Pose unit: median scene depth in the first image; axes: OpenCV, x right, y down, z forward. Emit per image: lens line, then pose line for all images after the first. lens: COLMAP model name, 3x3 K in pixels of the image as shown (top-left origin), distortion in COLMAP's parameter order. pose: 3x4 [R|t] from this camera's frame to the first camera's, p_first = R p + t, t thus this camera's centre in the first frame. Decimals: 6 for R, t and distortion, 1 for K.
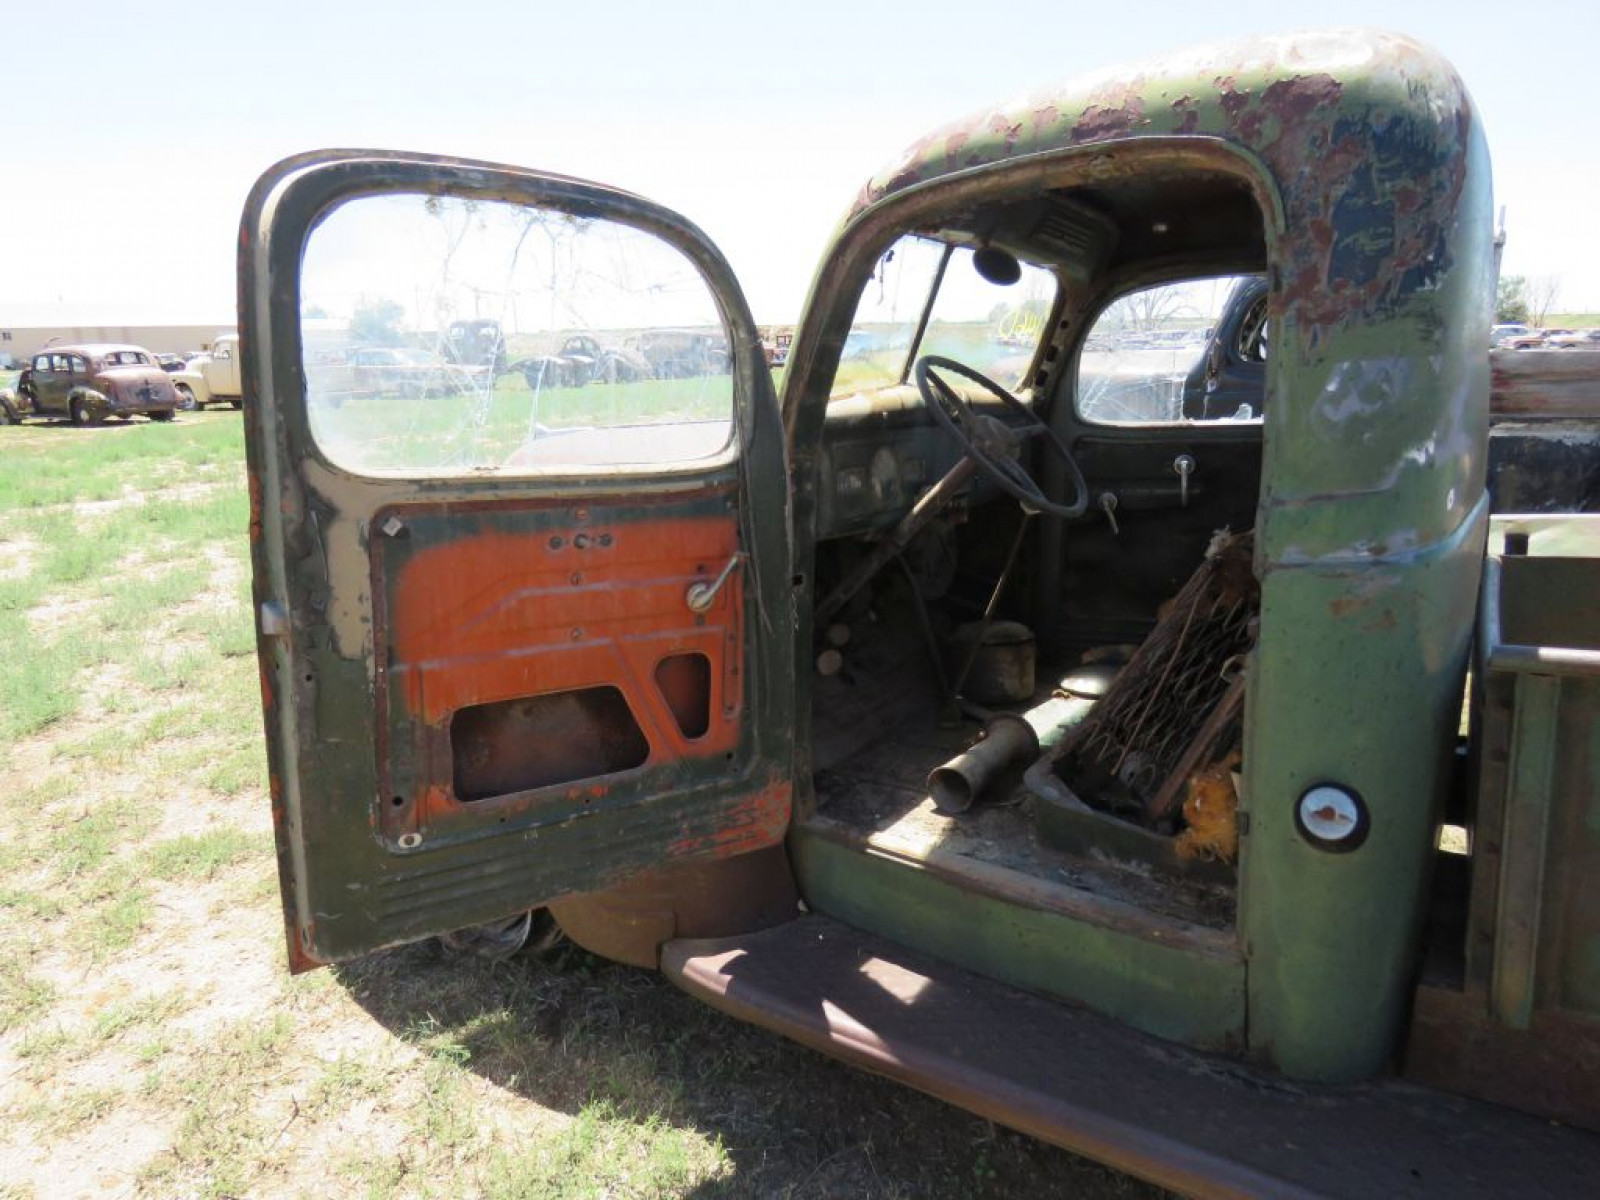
lens RADIAL K [[1024.9, 0, 805.9], [0, 1024.9, 590.0], [0, 0, 1]] dist [-0.009946, 0.003596]
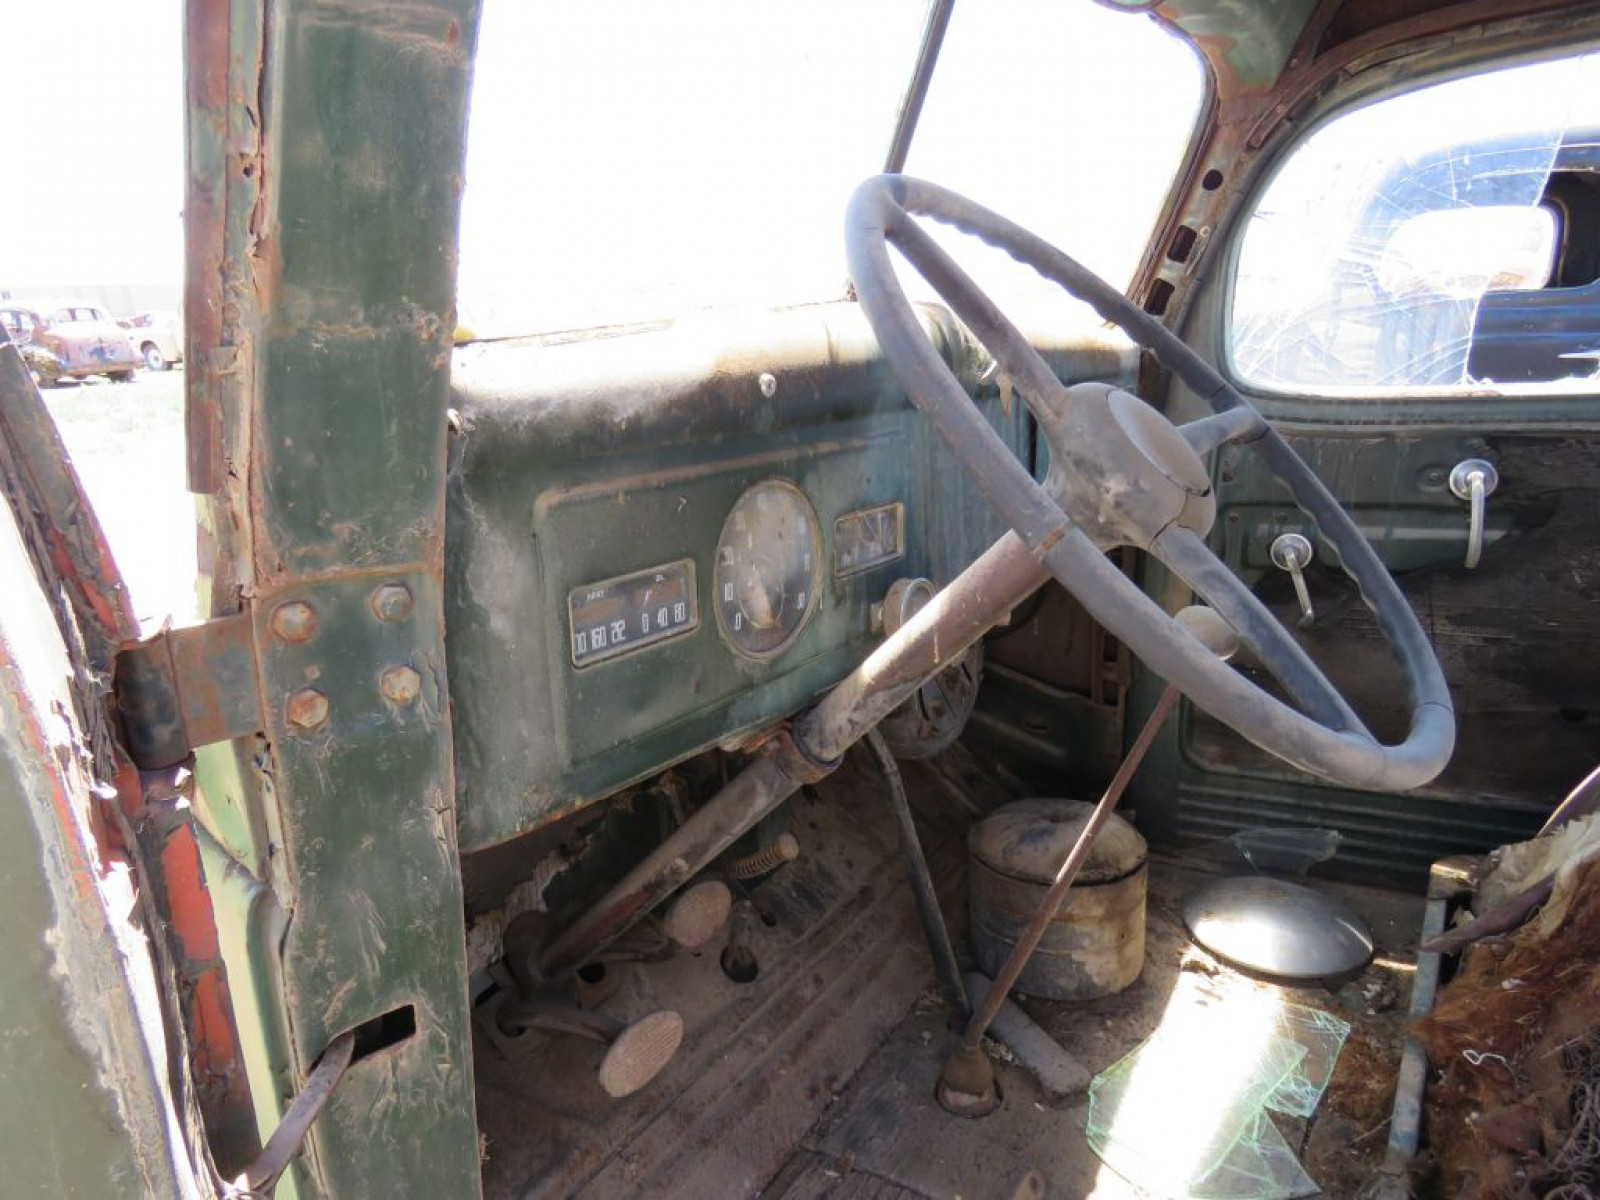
lens RADIAL K [[1024.9, 0, 806.5], [0, 1024.9, 600.7], [0, 0, 1]] dist [-0.009946, 0.003596]
pose [[0.999905, -0.004948, -0.012884, 0.072661], [0.005620, 0.998599, 0.052617, -0.093968], [0.012606, -0.052685, 0.998532, 0.530717]]
